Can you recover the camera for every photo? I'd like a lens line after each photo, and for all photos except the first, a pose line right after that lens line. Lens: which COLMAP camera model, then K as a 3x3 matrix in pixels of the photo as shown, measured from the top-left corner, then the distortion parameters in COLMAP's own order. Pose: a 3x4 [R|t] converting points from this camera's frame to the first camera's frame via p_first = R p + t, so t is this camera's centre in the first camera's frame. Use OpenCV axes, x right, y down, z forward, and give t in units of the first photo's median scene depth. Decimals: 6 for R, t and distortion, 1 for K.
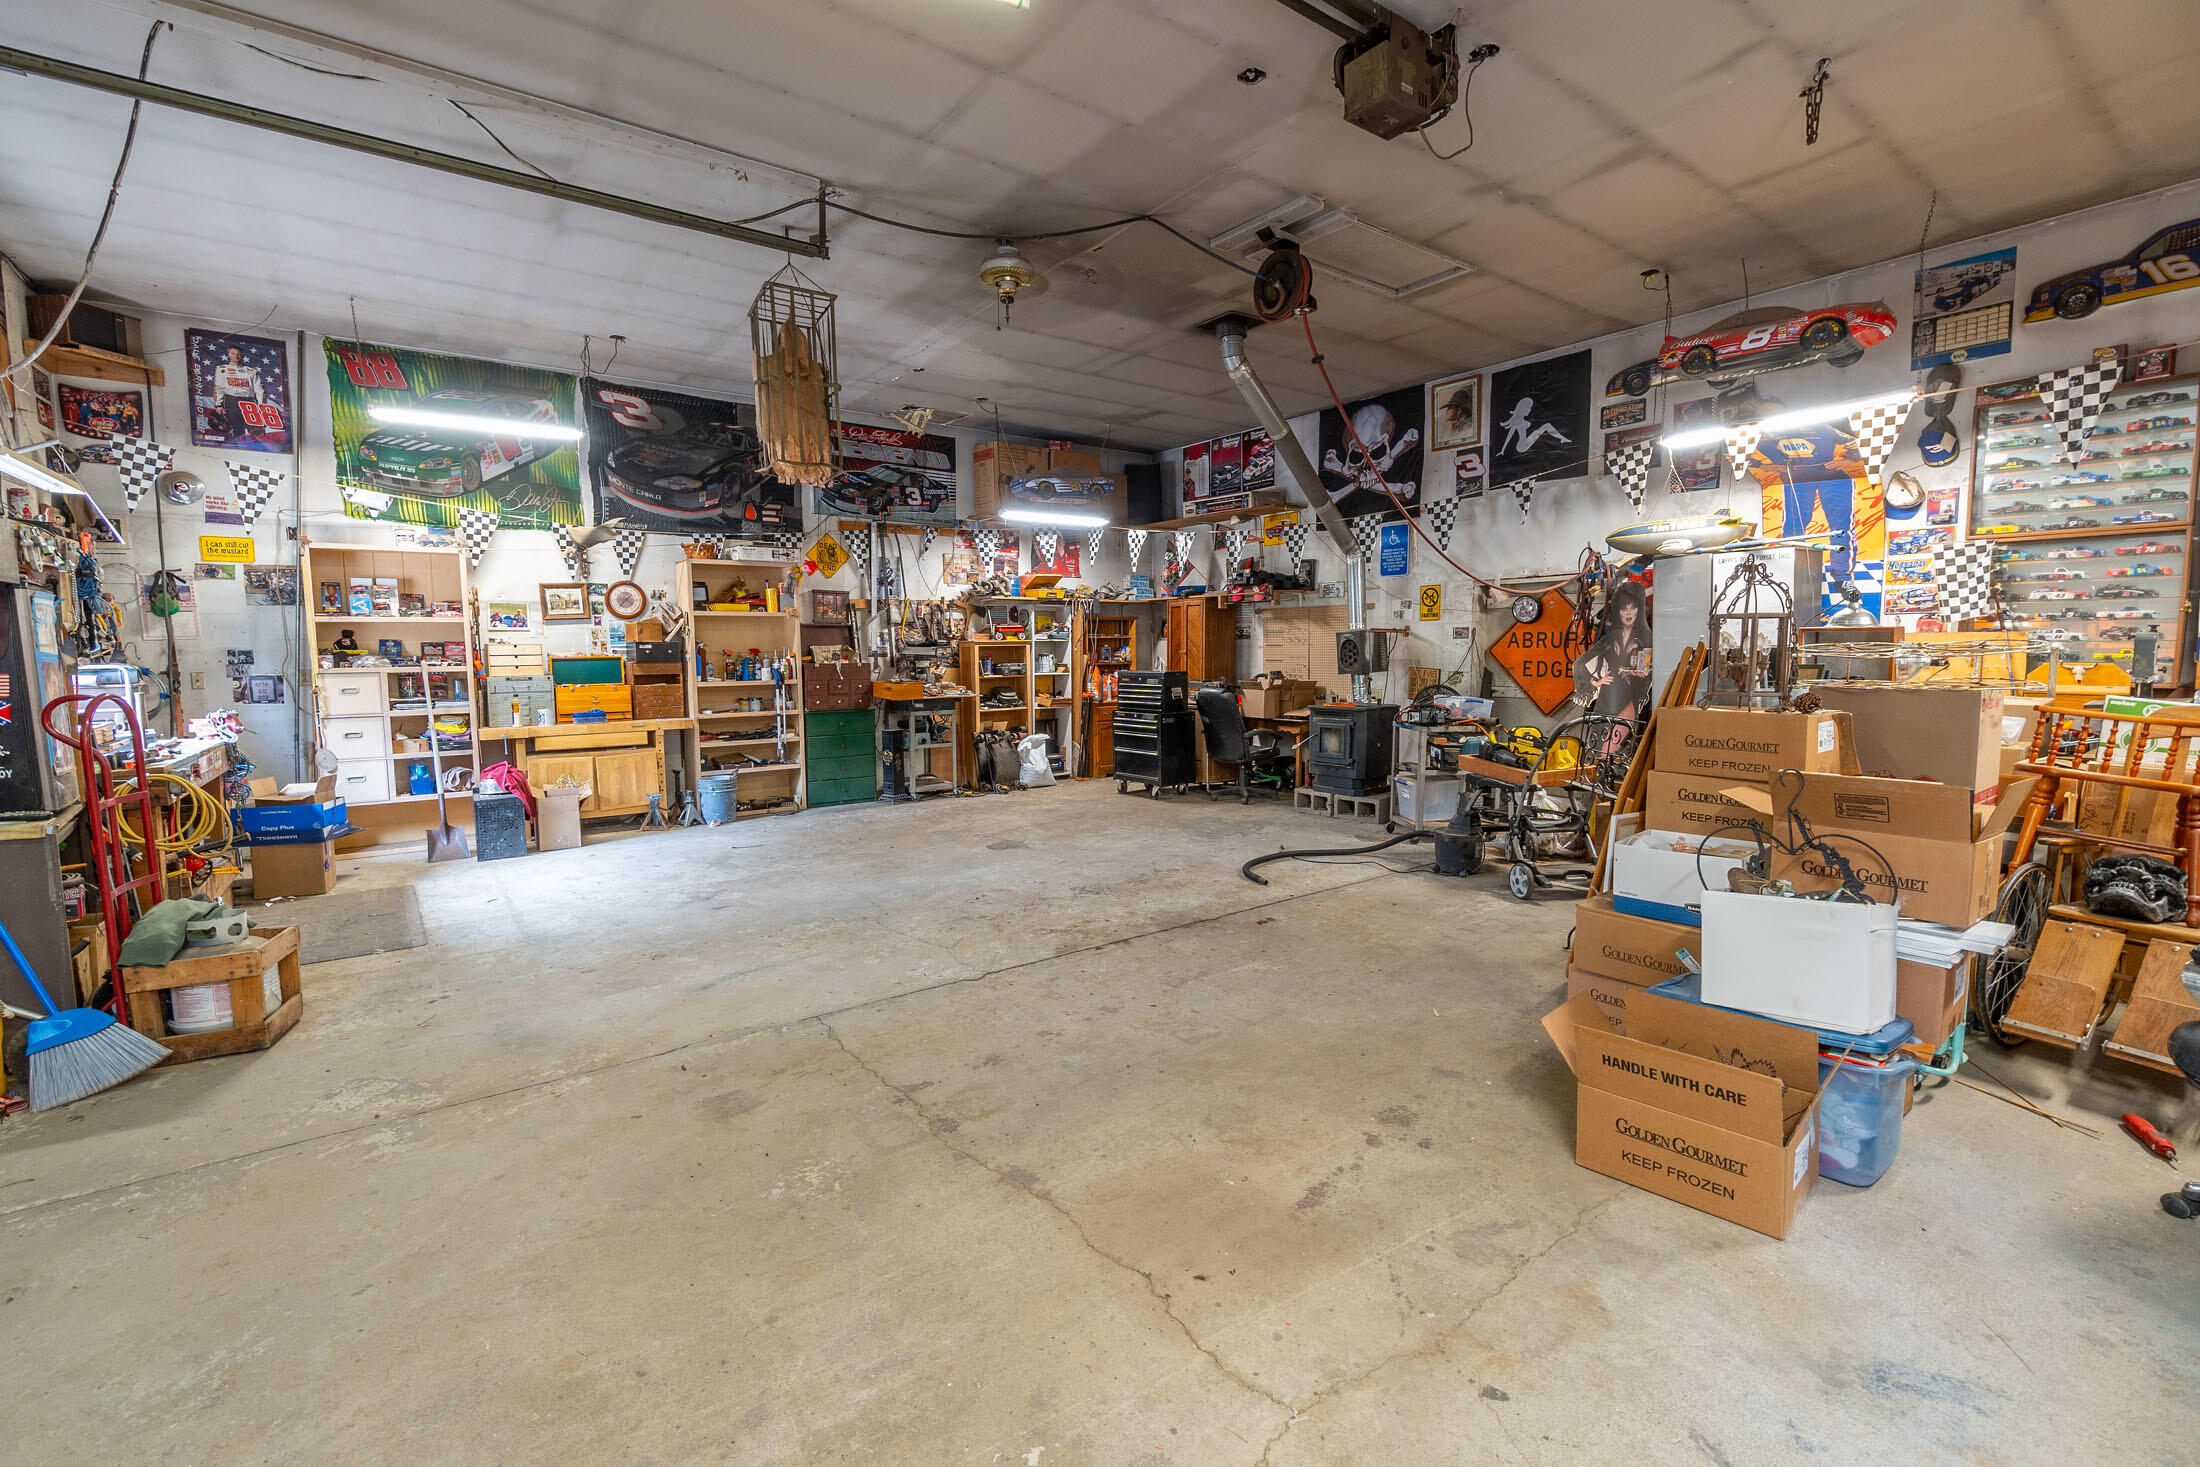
lens RADIAL K [[1008.0, 0, 1107.4], [0, 1008.0, 735.4], [0, 0, 1]] dist [0.001685, 0.000055]
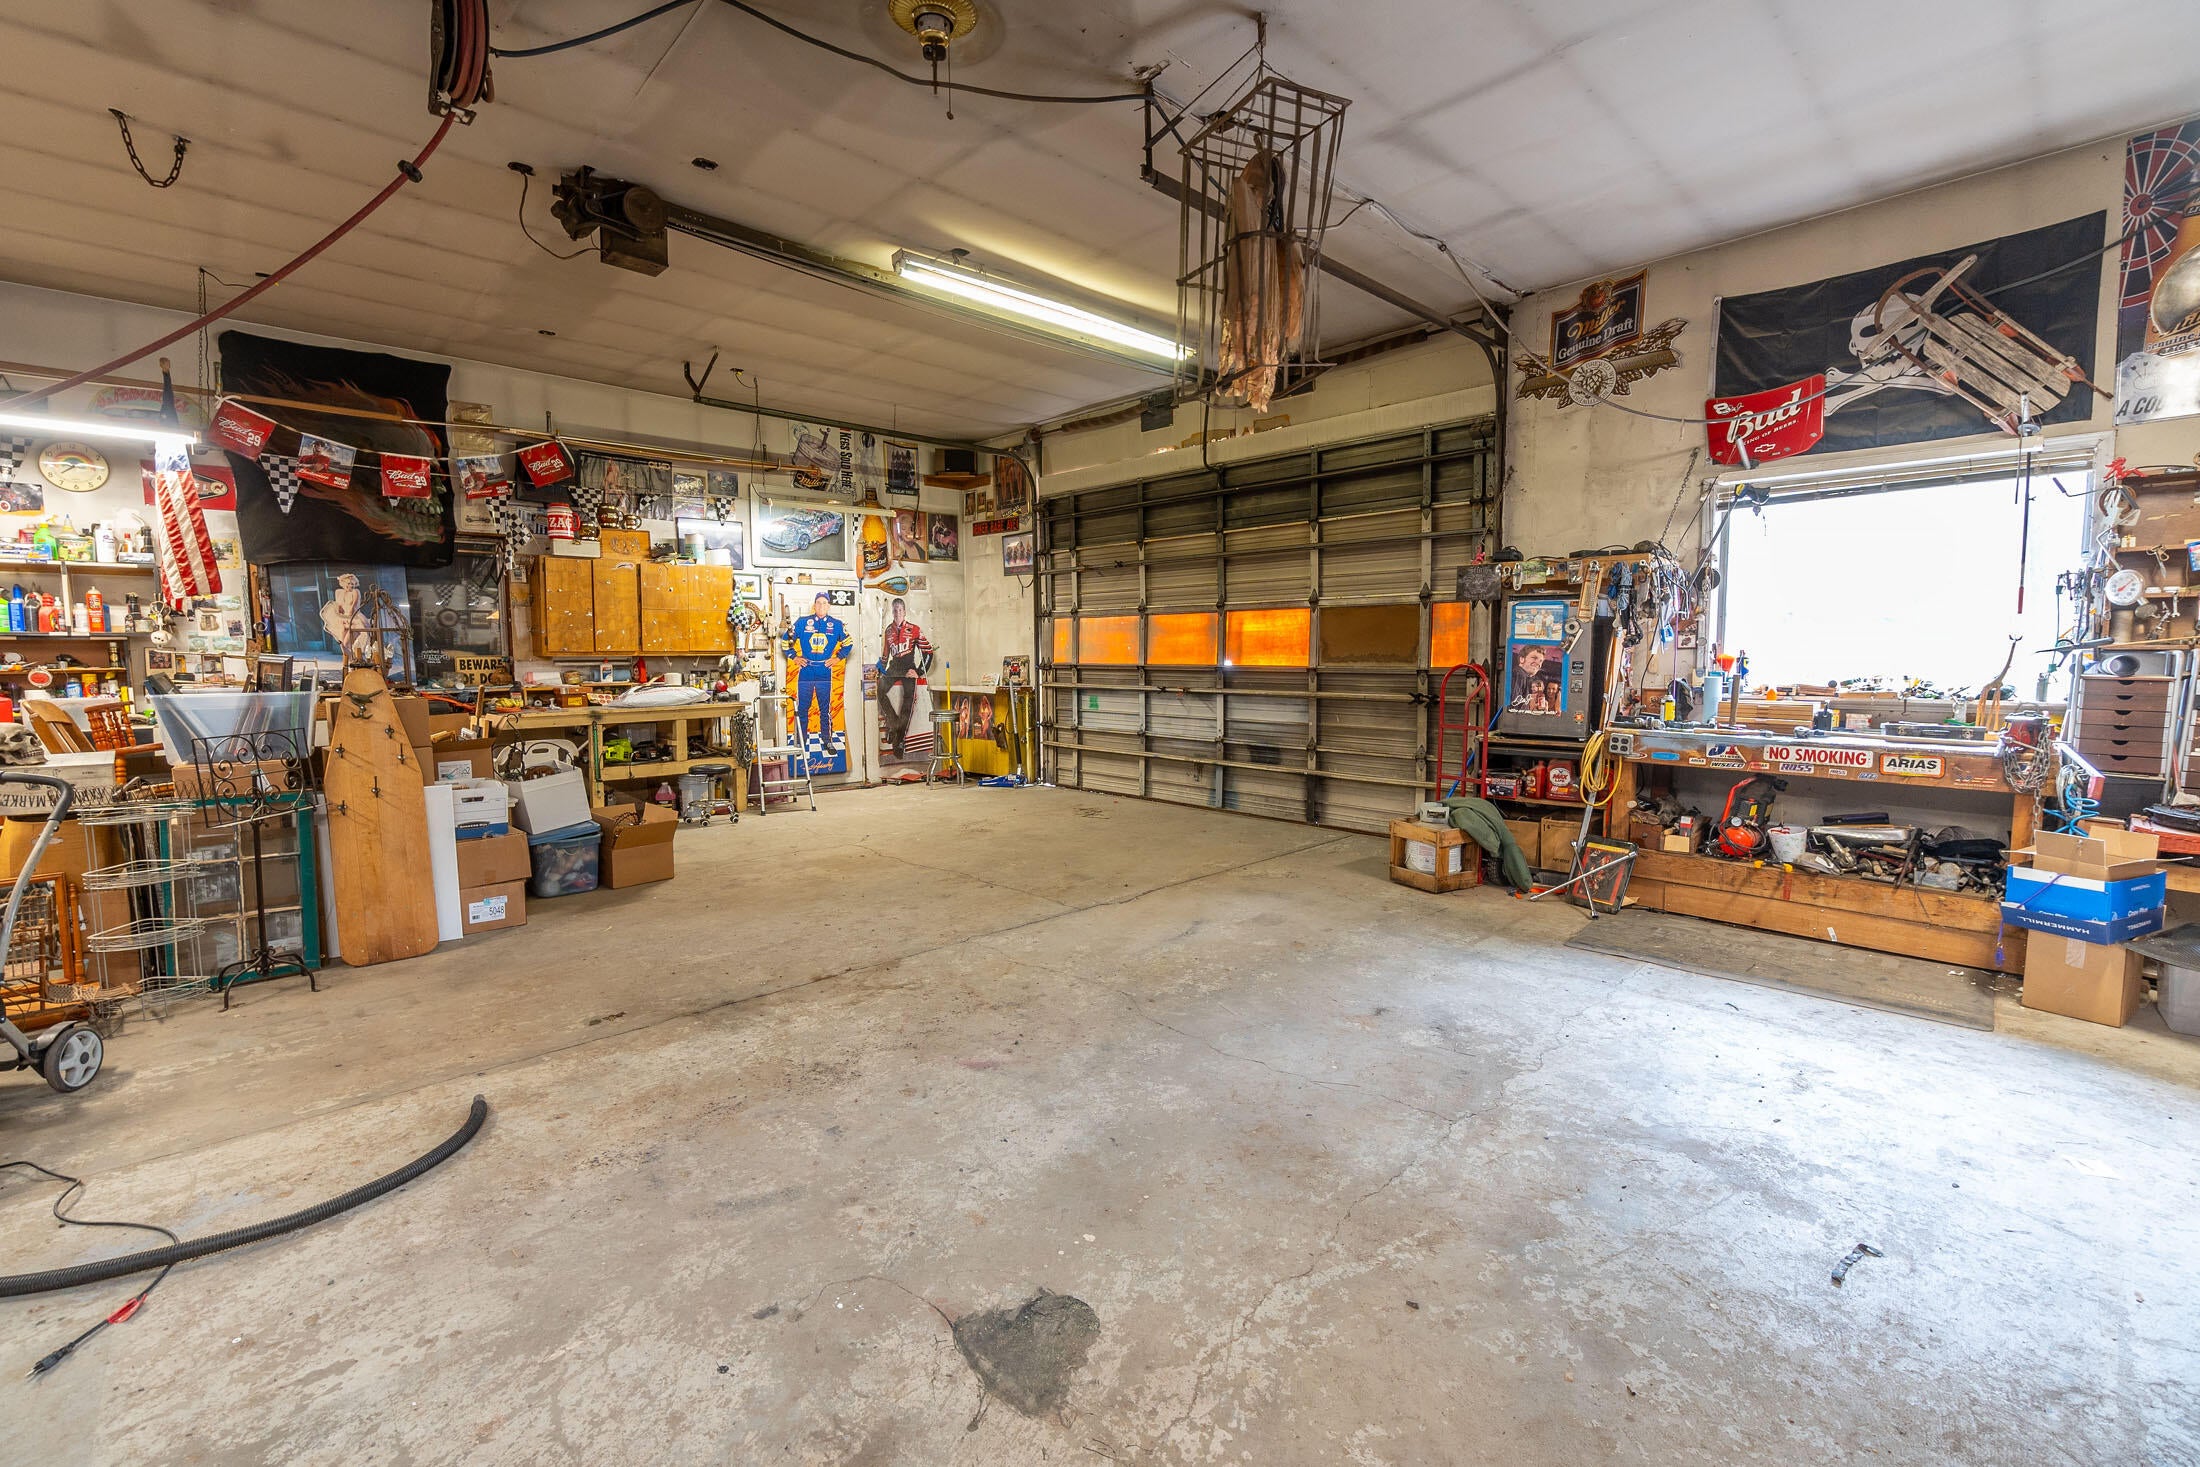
lens RADIAL K [[952.5, 0, 1101.4], [0, 952.5, 731.6], [0, 0, 1]] dist [0.000969, 0.000004]
pose [[-0.992435, 0.024772, -0.120250, -0.134531], [0.002390, 0.983147, 0.182800, -0.162224], [0.122752, 0.181130, -0.975768, 1.816124]]
